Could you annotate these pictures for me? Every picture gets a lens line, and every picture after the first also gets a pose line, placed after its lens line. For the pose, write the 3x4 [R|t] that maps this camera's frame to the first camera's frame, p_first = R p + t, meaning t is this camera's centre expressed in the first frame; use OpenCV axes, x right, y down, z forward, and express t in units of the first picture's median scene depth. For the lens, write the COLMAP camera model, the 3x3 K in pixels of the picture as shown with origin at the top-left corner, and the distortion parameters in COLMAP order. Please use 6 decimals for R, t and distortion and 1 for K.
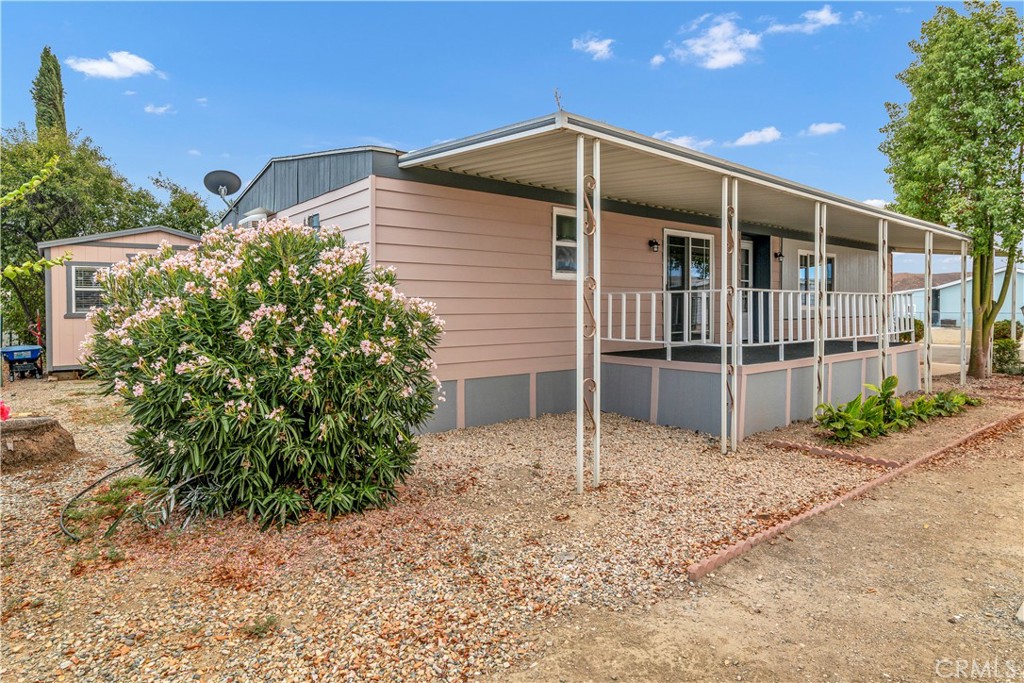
lens RADIAL K [[588.2, 0, 512.0], [0, 588.2, 341.5], [0, 0, 1]] dist [-0.005001, -0.001700]
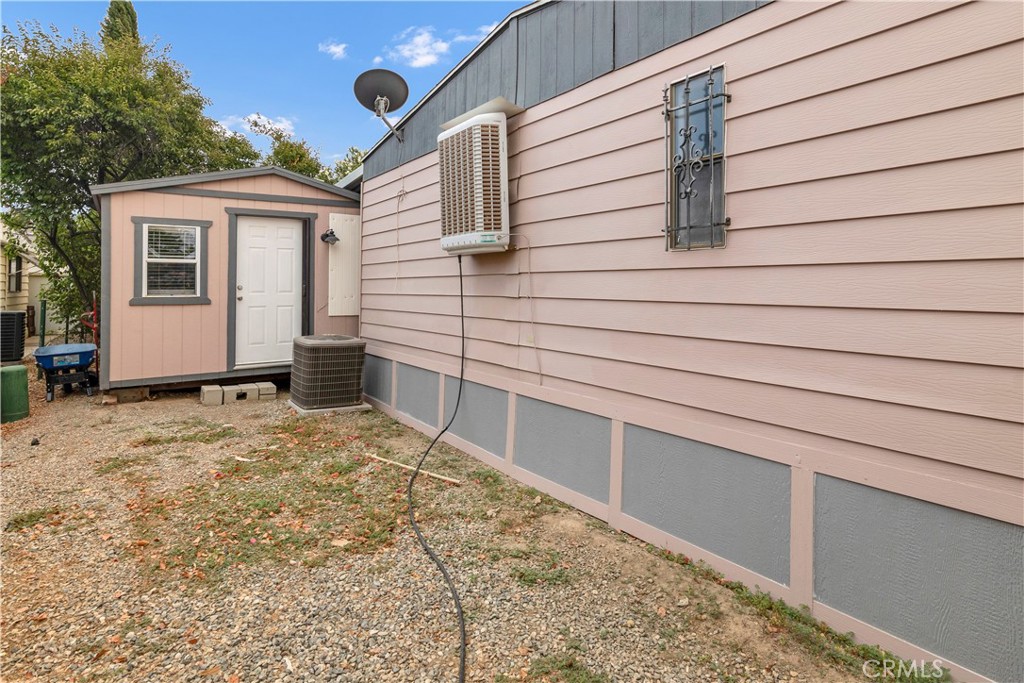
lens RADIAL K [[510.4, 0, 510.9], [0, 510.4, 296.4], [0, 0, 1]] dist [0.002278, 0.000196]
pose [[0.999686, -0.003162, -0.024861, -0.318149], [0.002332, 0.999440, -0.033370, -0.028917], [0.024953, 0.033302, 0.999134, 0.431051]]
